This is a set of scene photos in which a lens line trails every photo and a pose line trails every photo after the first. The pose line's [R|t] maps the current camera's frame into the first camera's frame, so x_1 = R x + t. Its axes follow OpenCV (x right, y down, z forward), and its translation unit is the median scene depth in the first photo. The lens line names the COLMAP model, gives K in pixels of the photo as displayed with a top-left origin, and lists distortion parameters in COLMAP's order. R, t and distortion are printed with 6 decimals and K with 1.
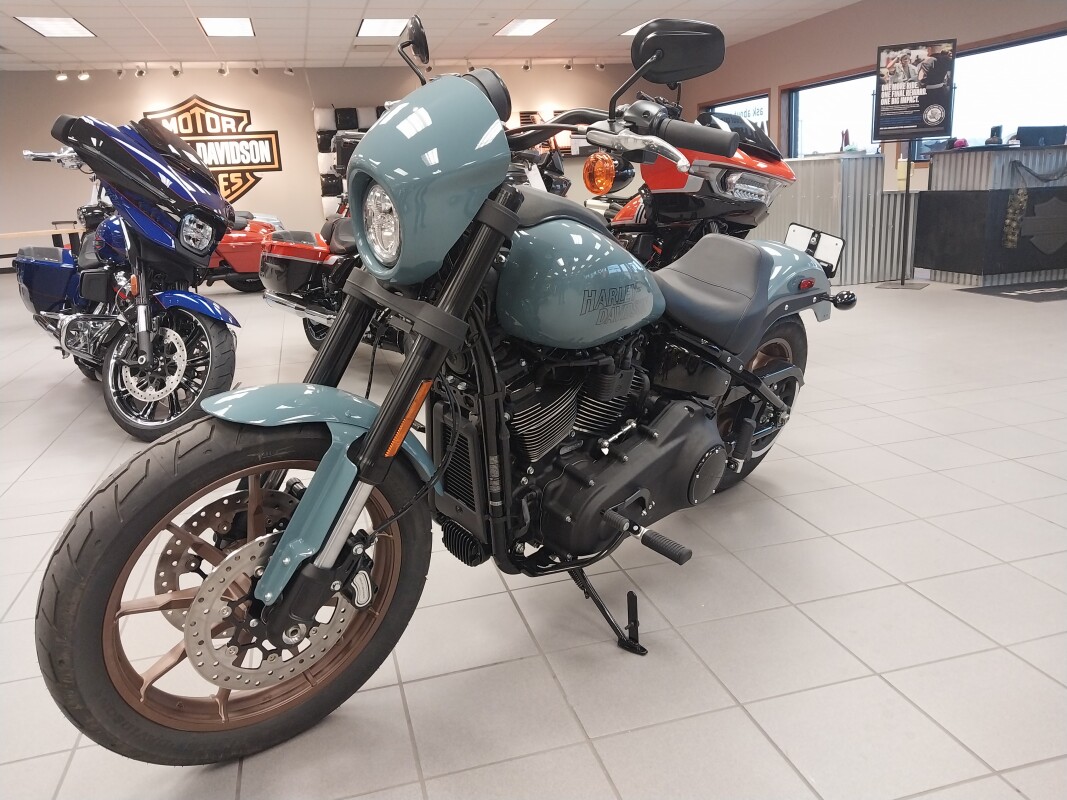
lens RADIAL K [[844.3, 0, 533.5], [0, 844.3, 400.0], [0, 0, 1]] dist [0.000349, -0.014128]
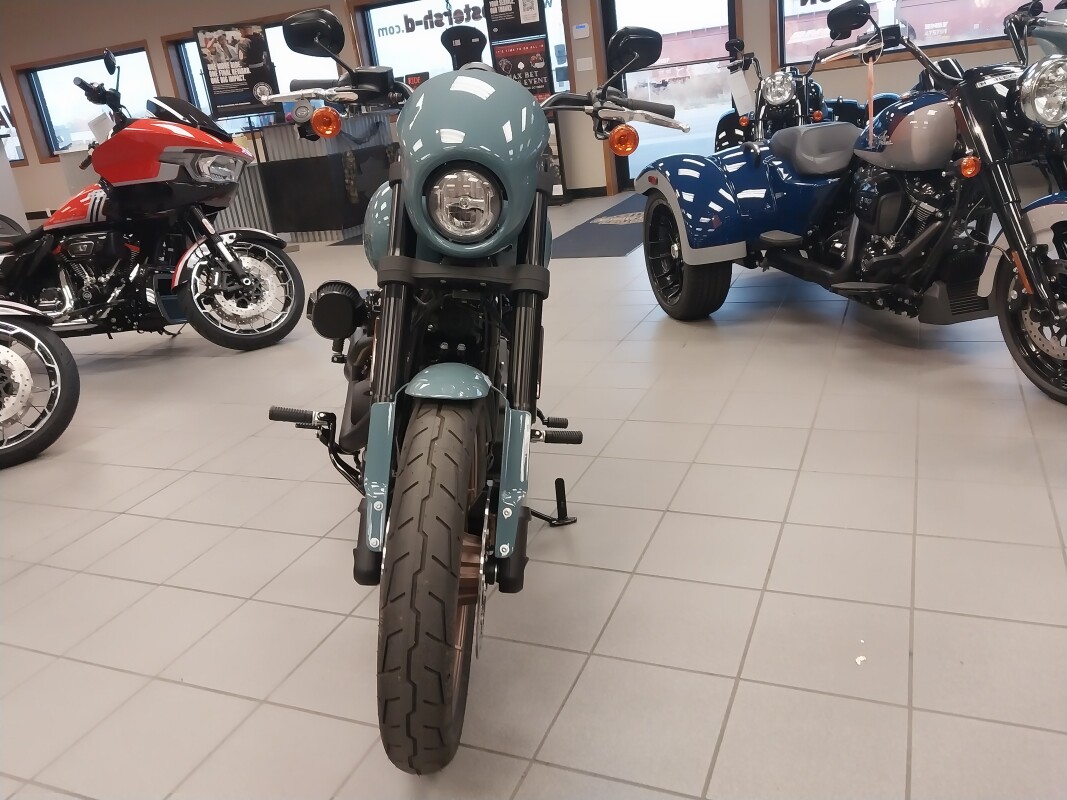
lens RADIAL K [[844.3, 0, 533.5], [0, 844.3, 400.0], [0, 0, 1]] dist [0.000349, -0.014128]
pose [[0.644147, -0.289965, 0.707810, -0.171748], [0.272455, 0.951646, 0.141906, -0.016633], [-0.714732, 0.101438, 0.692003, 0.031860]]
